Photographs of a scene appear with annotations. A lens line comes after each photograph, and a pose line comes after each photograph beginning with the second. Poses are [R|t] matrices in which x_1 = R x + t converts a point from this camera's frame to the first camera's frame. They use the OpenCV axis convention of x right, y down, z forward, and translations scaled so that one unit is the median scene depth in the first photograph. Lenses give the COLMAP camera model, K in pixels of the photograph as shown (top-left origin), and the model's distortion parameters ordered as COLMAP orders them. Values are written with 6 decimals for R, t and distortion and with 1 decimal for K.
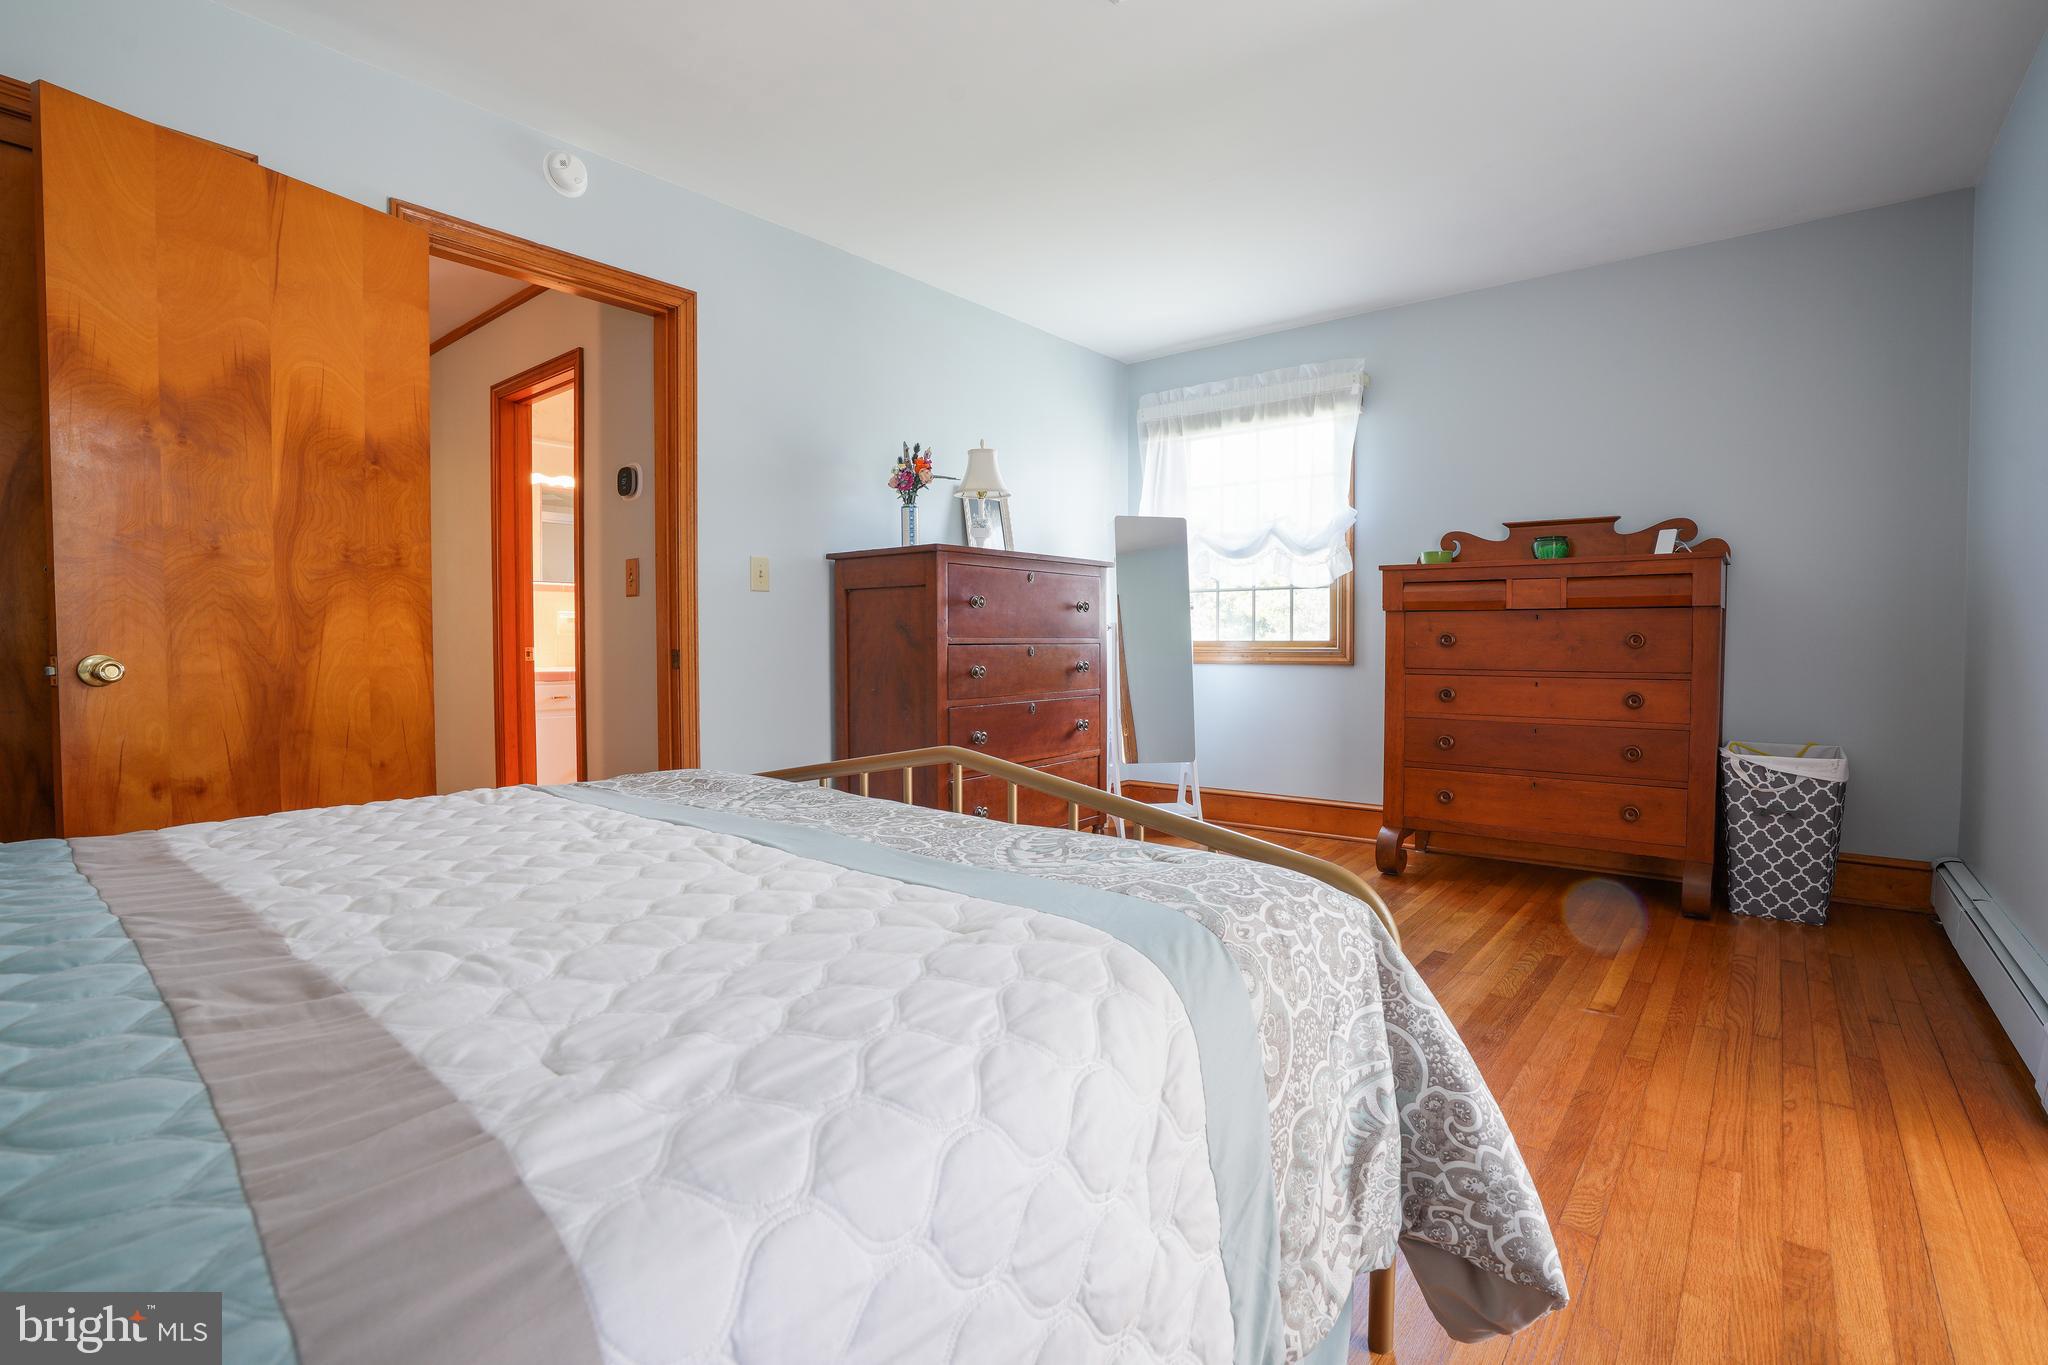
lens RADIAL K [[945.3, 0, 1028.8], [0, 945.3, 674.7], [0, 0, 1]] dist [-0.037014, 0.004962]
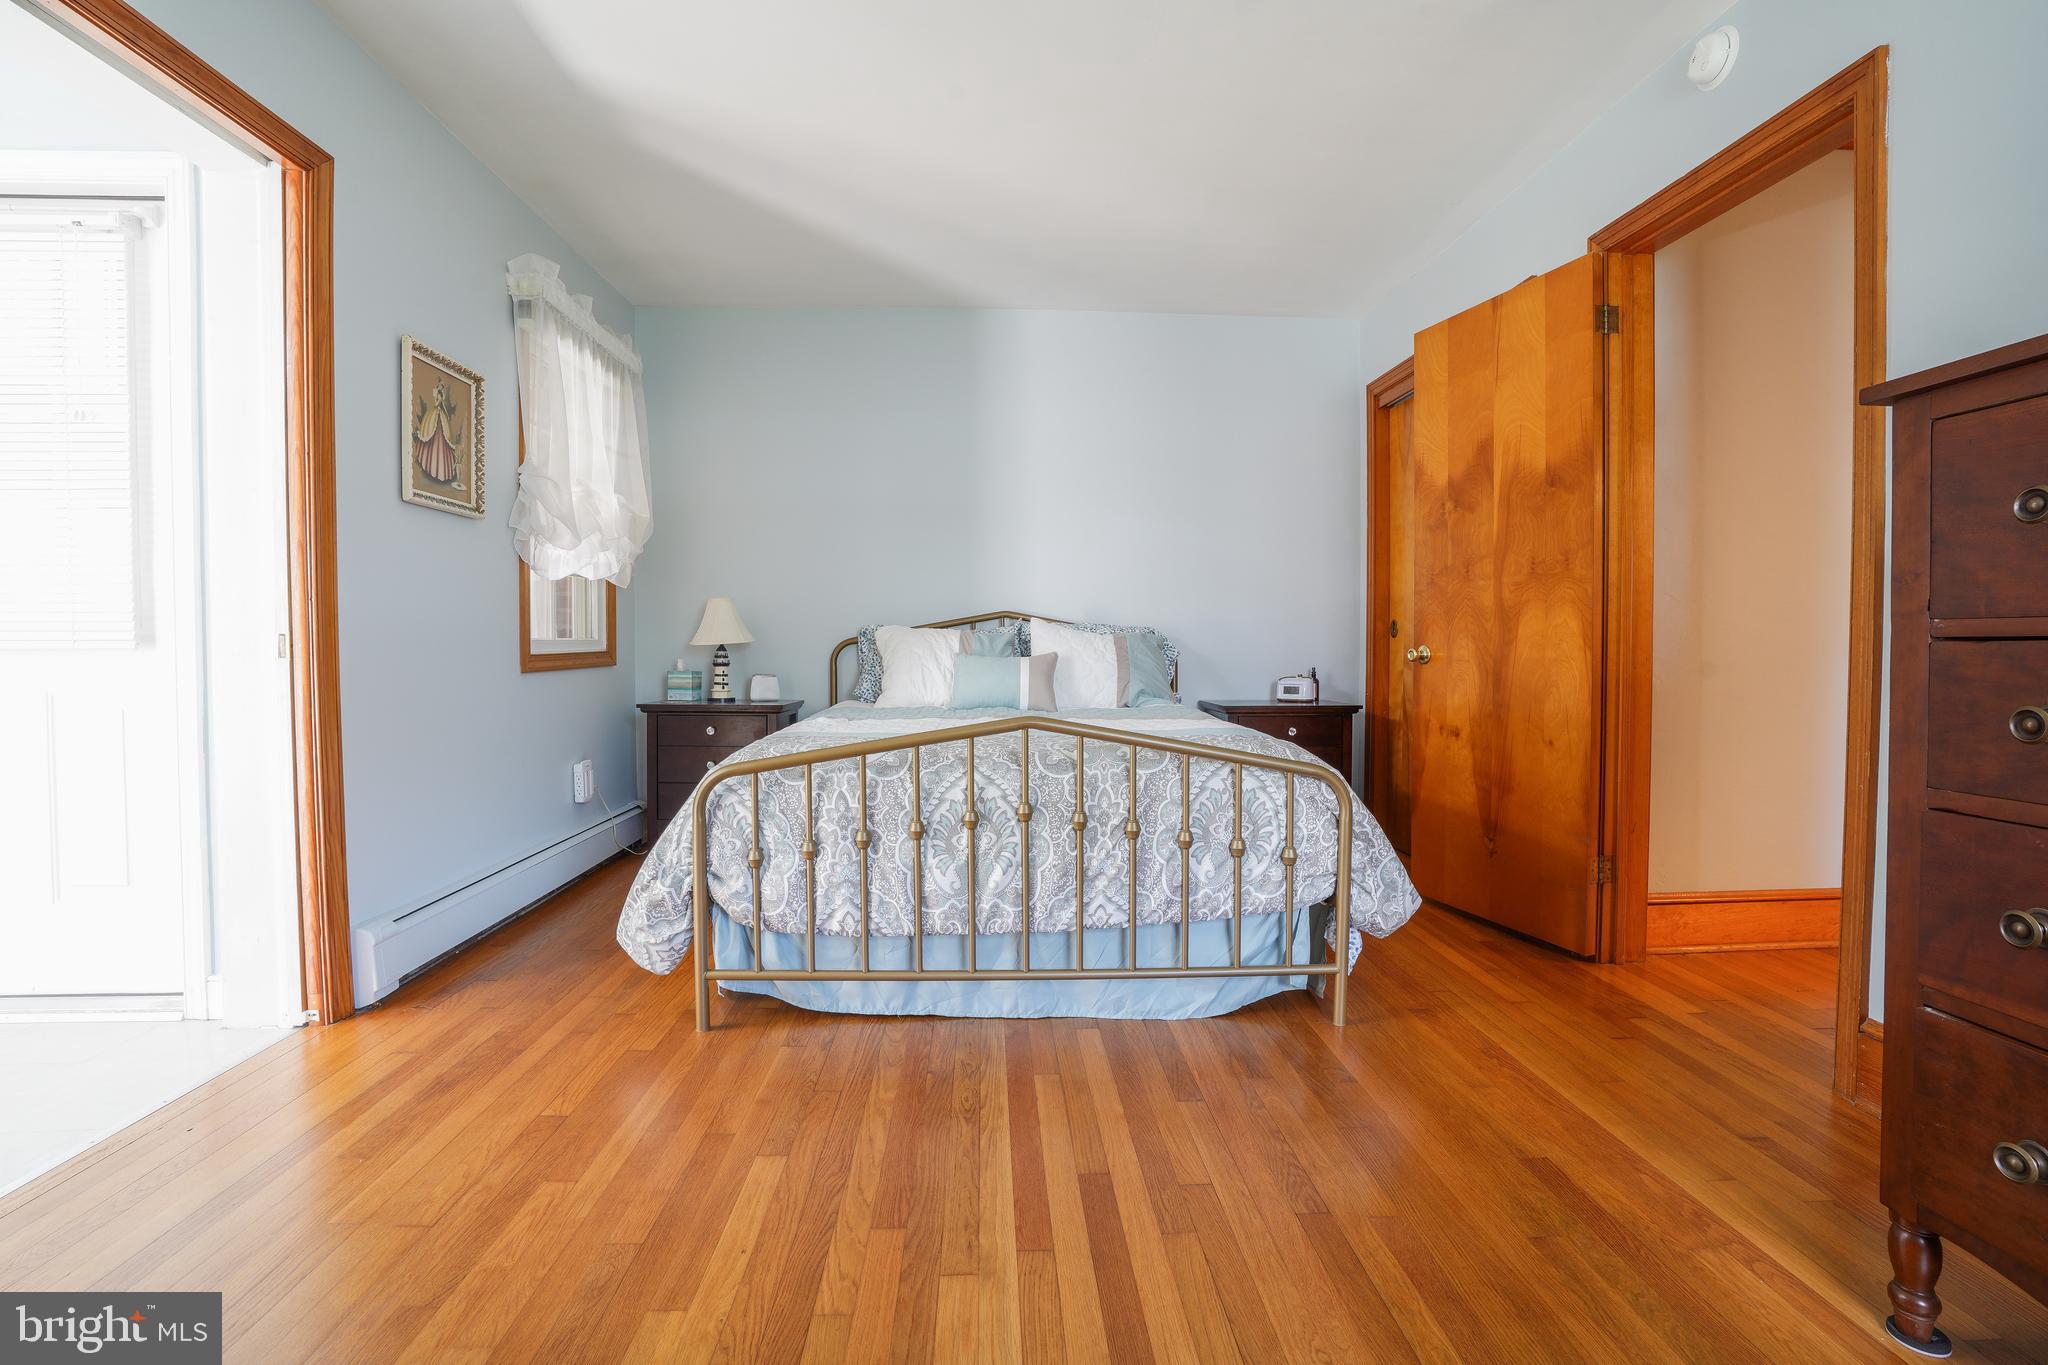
lens RADIAL K [[945.3, 0, 1025.5], [0, 945.3, 674.3], [0, 0, 1]] dist [-0.037014, 0.004962]
pose [[-0.747426, 0.026437, -0.663819, 0.613369], [-0.016467, 0.998164, 0.058293, -0.049058], [0.664141, 0.054501, -0.745618, 1.516154]]
